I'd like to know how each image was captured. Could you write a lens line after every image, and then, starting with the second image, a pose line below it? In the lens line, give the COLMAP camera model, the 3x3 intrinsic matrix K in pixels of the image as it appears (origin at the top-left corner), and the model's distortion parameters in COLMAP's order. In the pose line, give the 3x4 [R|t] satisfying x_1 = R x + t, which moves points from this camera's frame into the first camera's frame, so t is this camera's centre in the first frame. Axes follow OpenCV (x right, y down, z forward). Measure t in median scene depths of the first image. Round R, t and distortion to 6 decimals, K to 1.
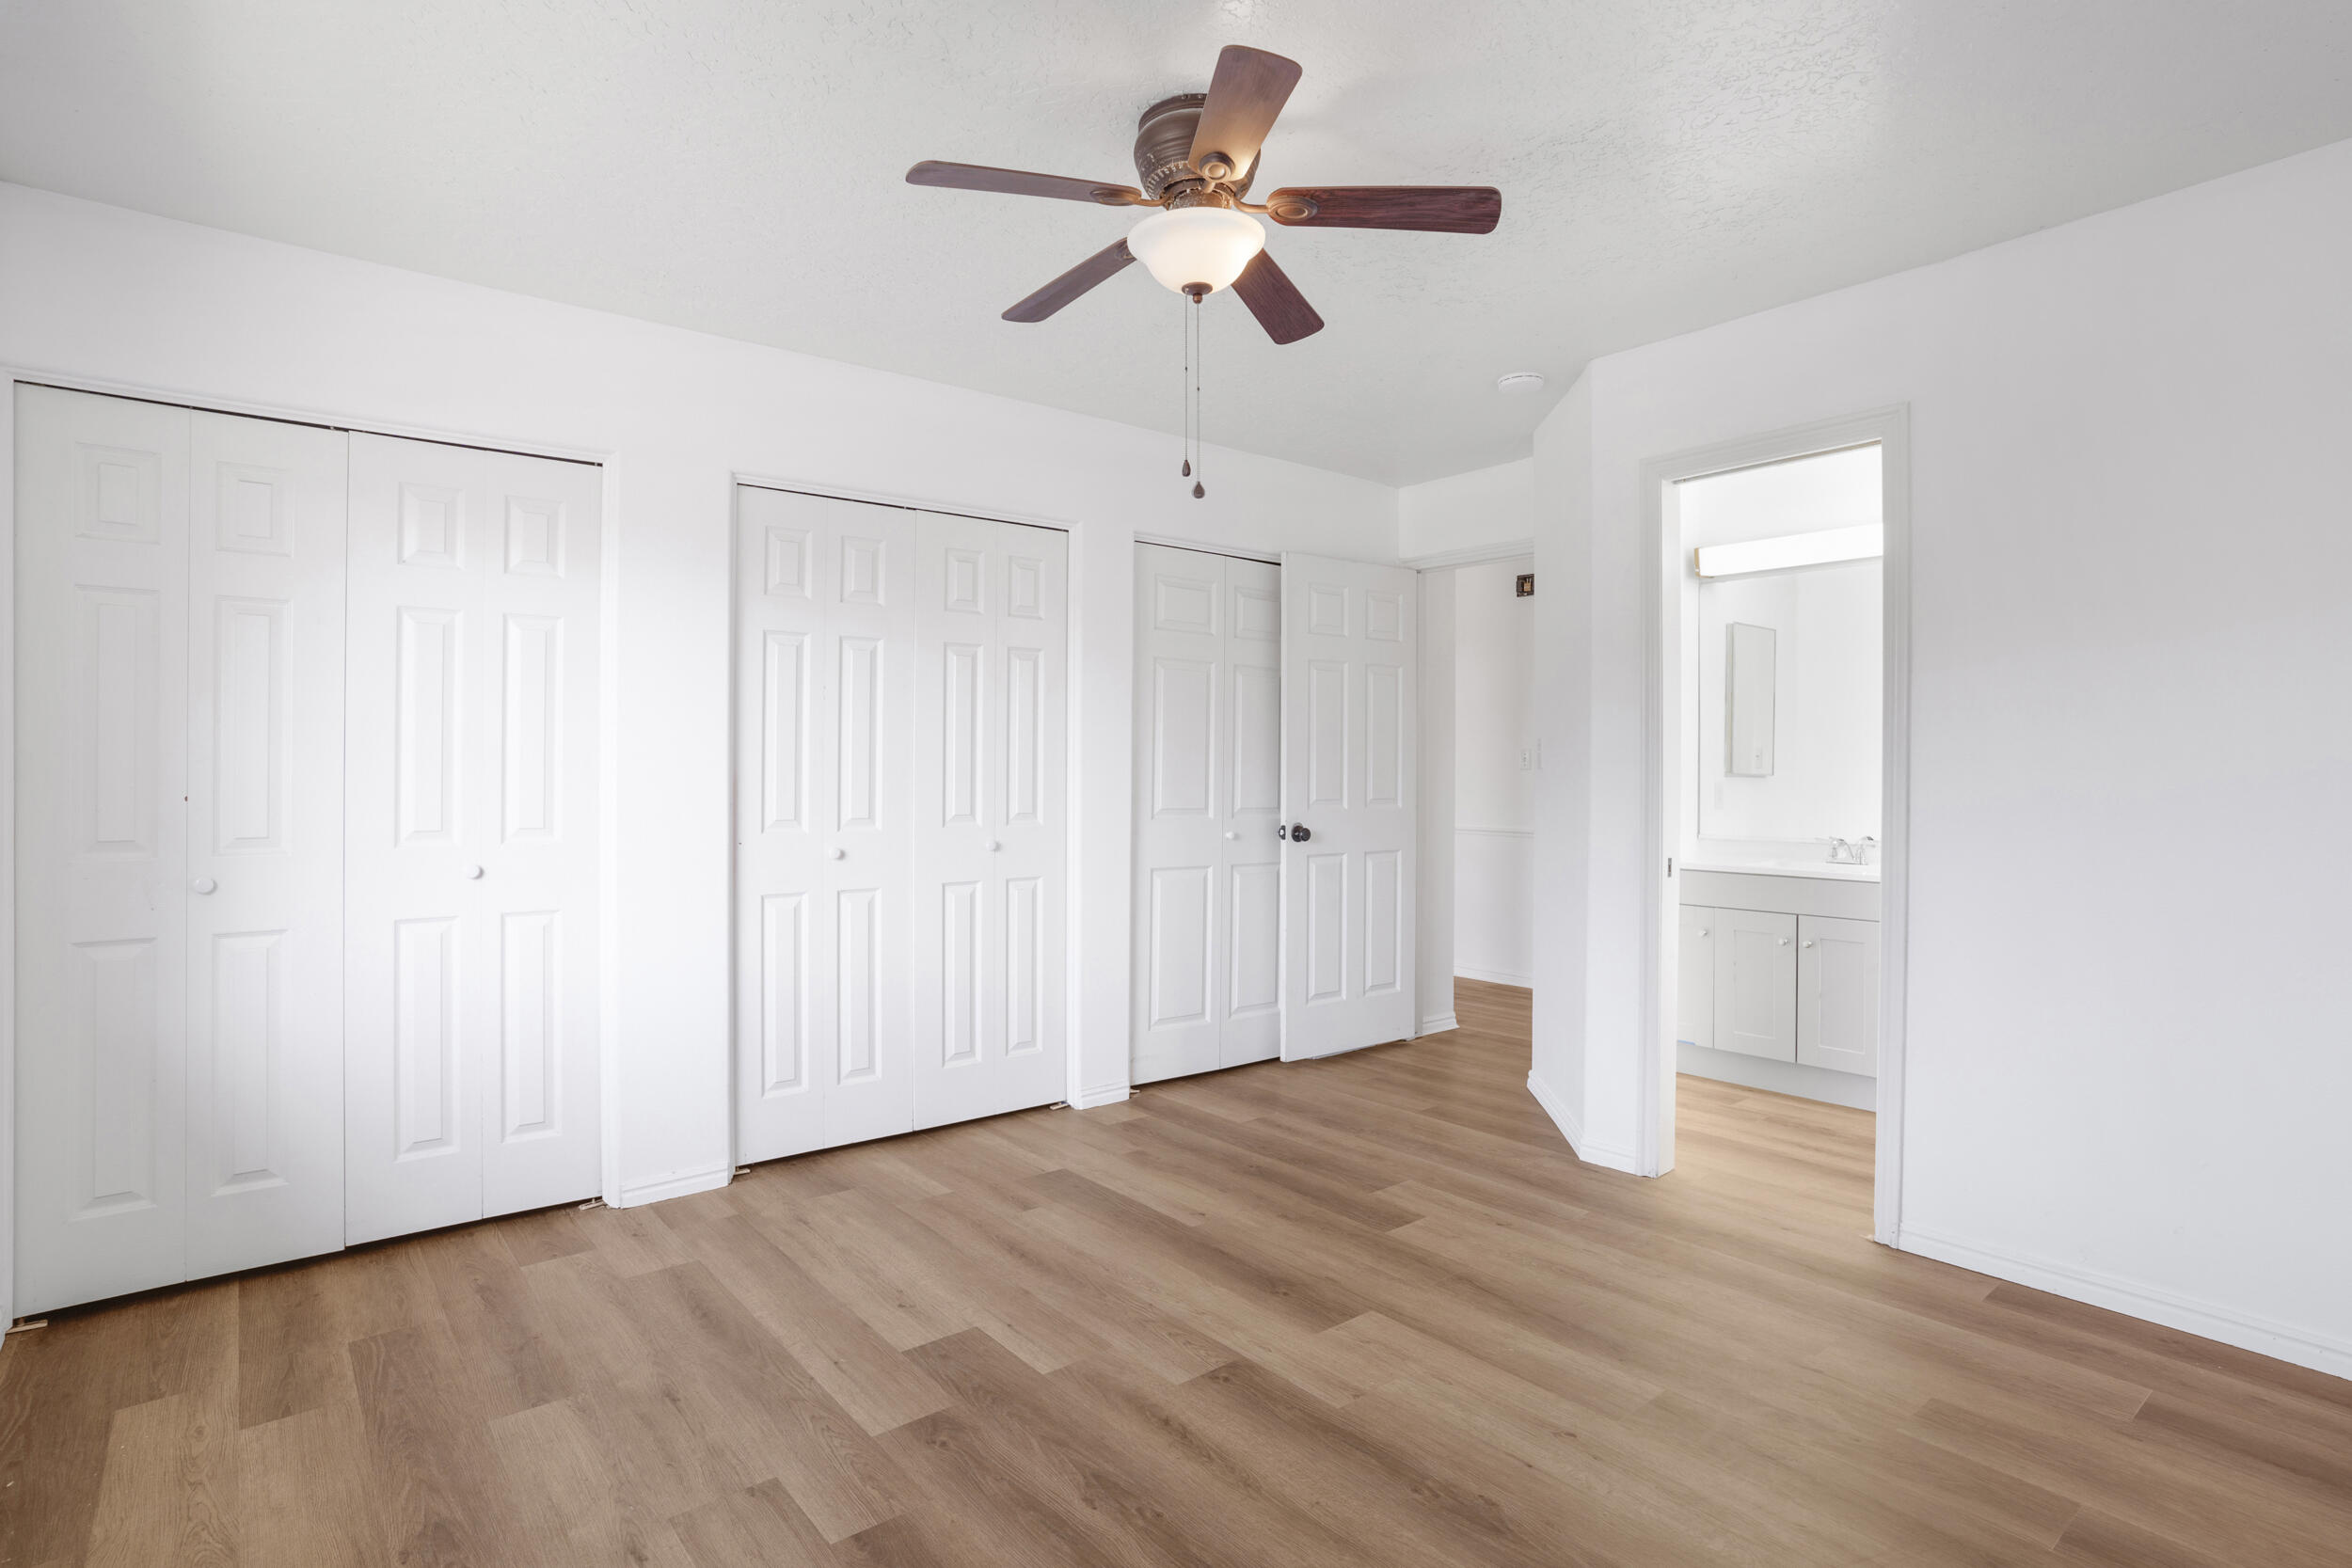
lens RADIAL K [[1177.4, 0, 1176.0], [0, 1177.4, 784.0], [0, 0, 1]] dist [-0.078596, 0.037447]
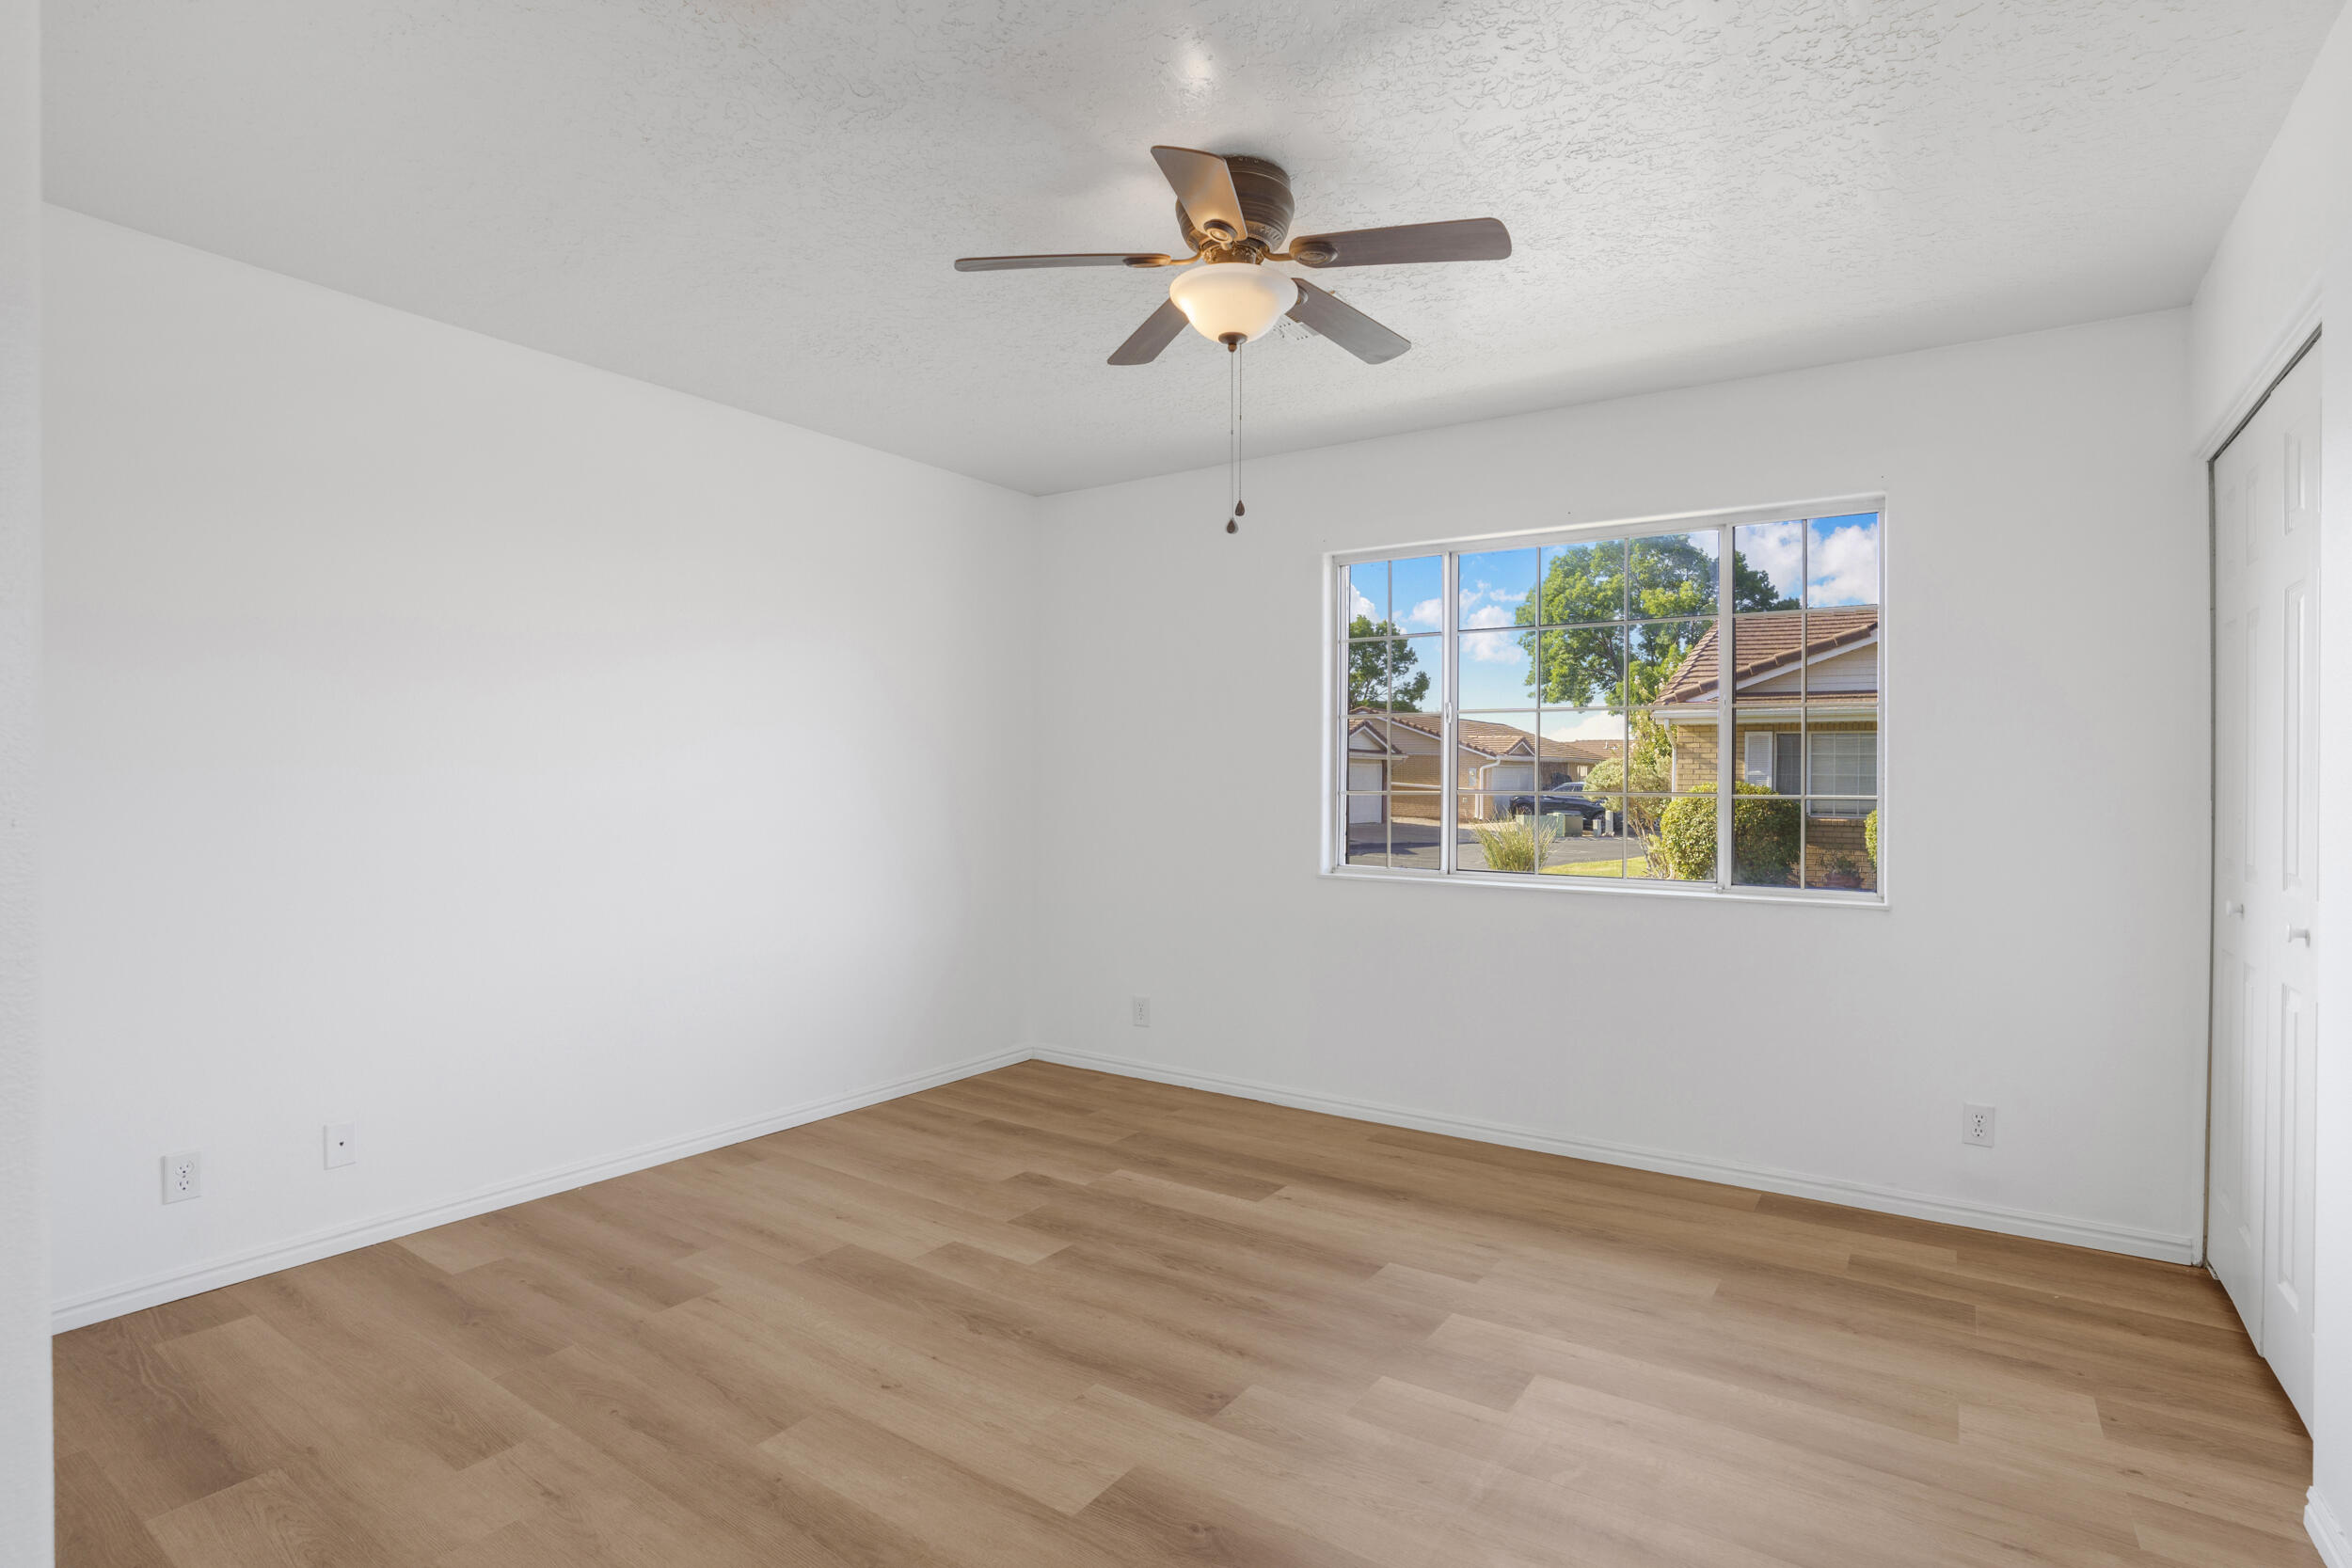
lens RADIAL K [[1177.4, 0, 1176.0], [0, 1177.4, 784.0], [0, 0, 1]] dist [-0.078596, 0.037447]
pose [[-0.960469, -0.003694, -0.278362, 0.350985], [-0.008553, 0.999831, 0.016245, -0.030730], [0.278256, 0.017984, -0.960339, 1.933775]]
